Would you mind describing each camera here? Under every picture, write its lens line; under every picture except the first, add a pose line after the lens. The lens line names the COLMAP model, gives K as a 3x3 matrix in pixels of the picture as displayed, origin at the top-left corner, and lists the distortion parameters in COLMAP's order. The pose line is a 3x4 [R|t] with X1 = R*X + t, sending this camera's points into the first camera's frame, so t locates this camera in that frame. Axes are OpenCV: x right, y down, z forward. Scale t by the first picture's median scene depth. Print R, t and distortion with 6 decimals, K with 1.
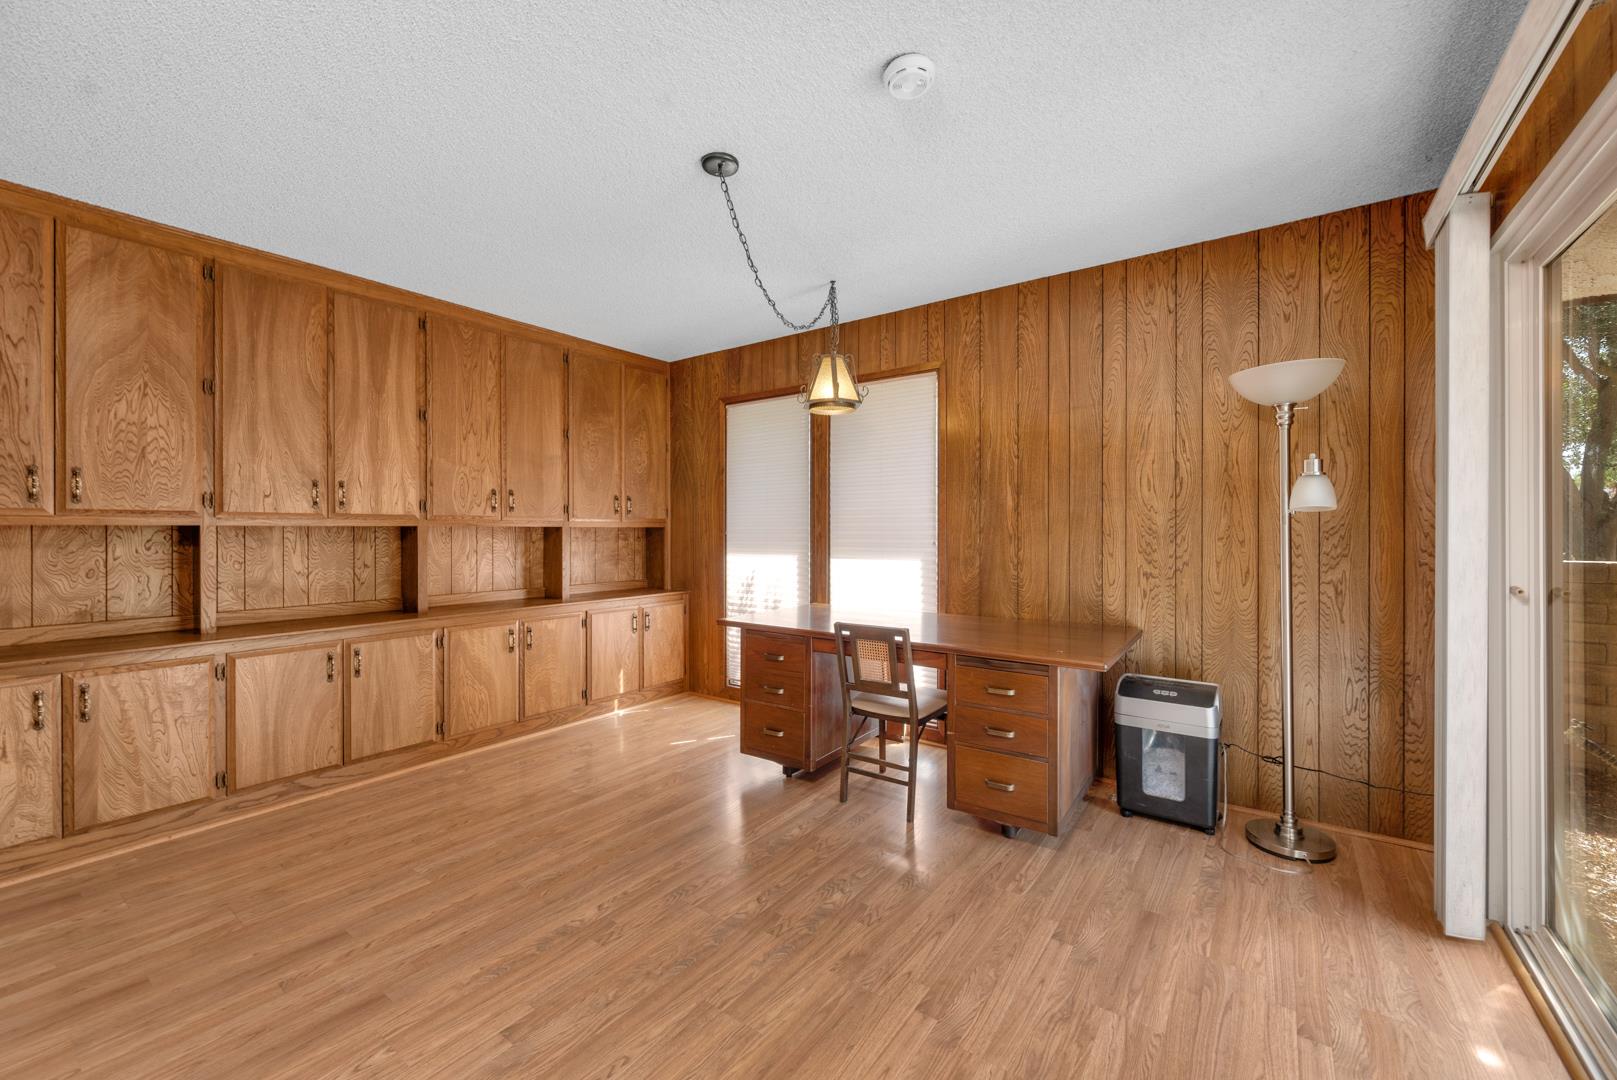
lens RADIAL K [[683.4, 0, 807.7], [0, 683.4, 531.0], [0, 0, 1]] dist [0.001932, 0.000877]
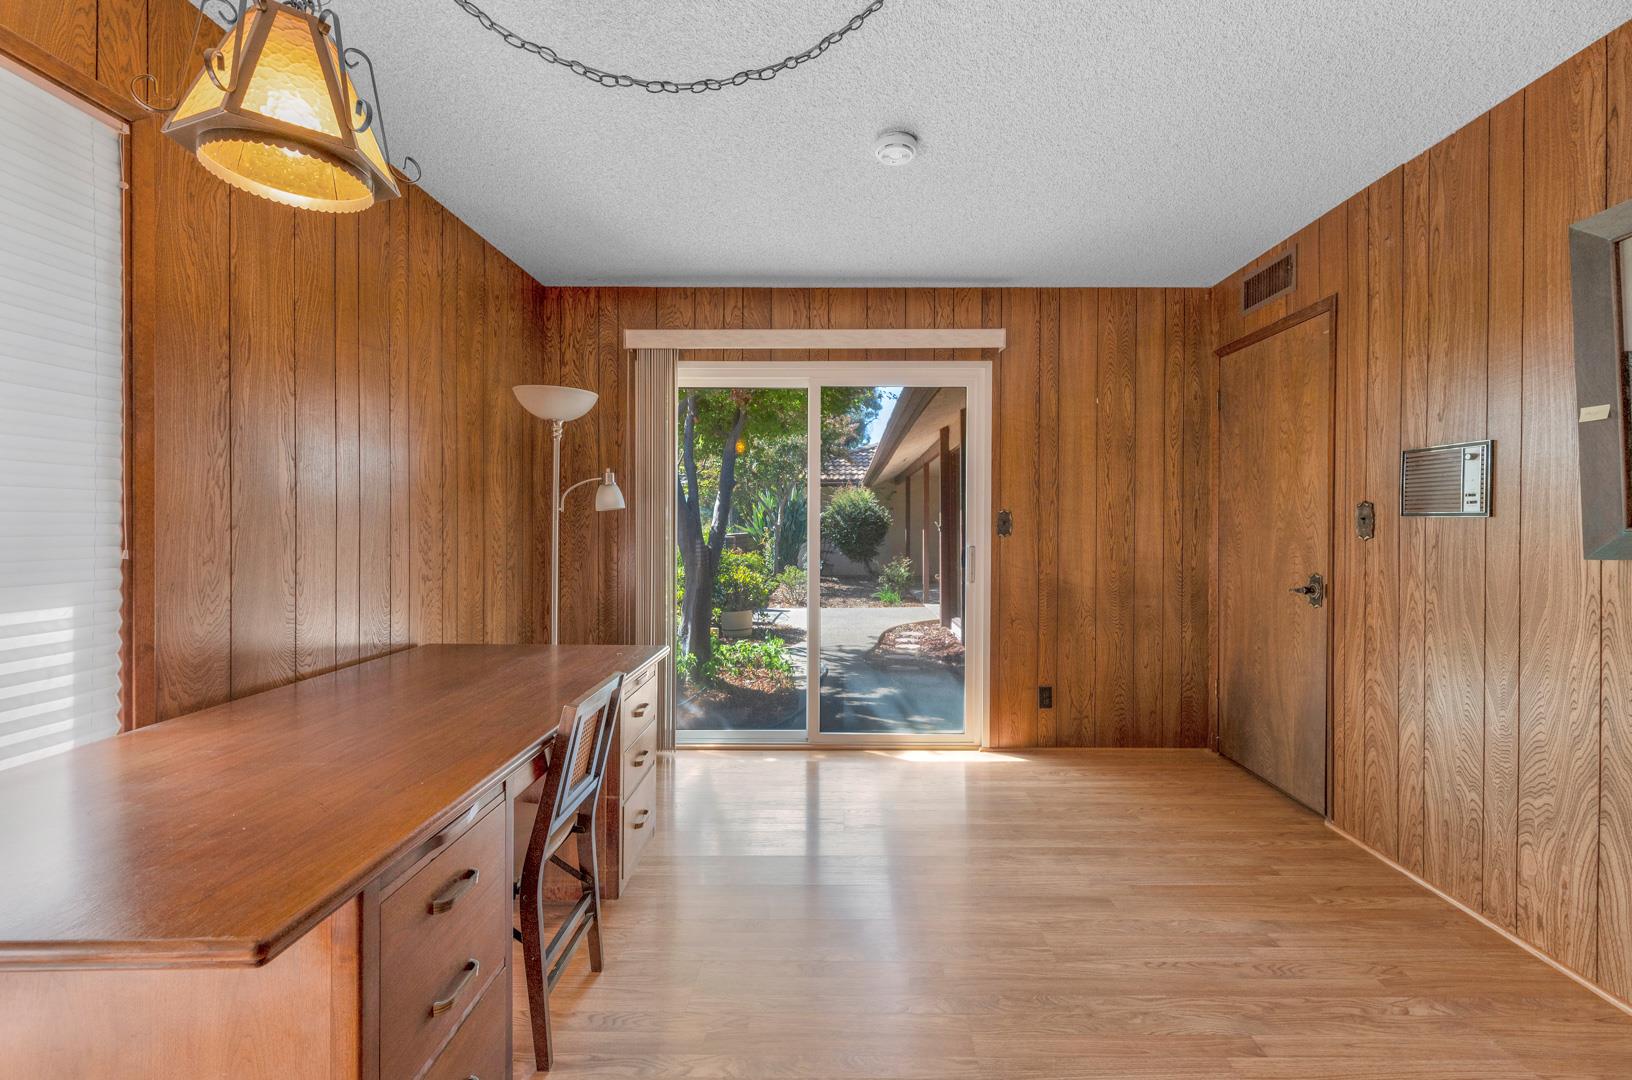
lens RADIAL K [[669.0, 0, 815.1], [0, 669.0, 532.2], [0, 0, 1]] dist [-0.001927, 0.000206]
pose [[-0.582144, -0.013390, 0.812975, -0.449887], [-0.005474, 0.999906, 0.012549, -0.004470], [-0.813067, 0.002855, -0.582163, 1.112390]]
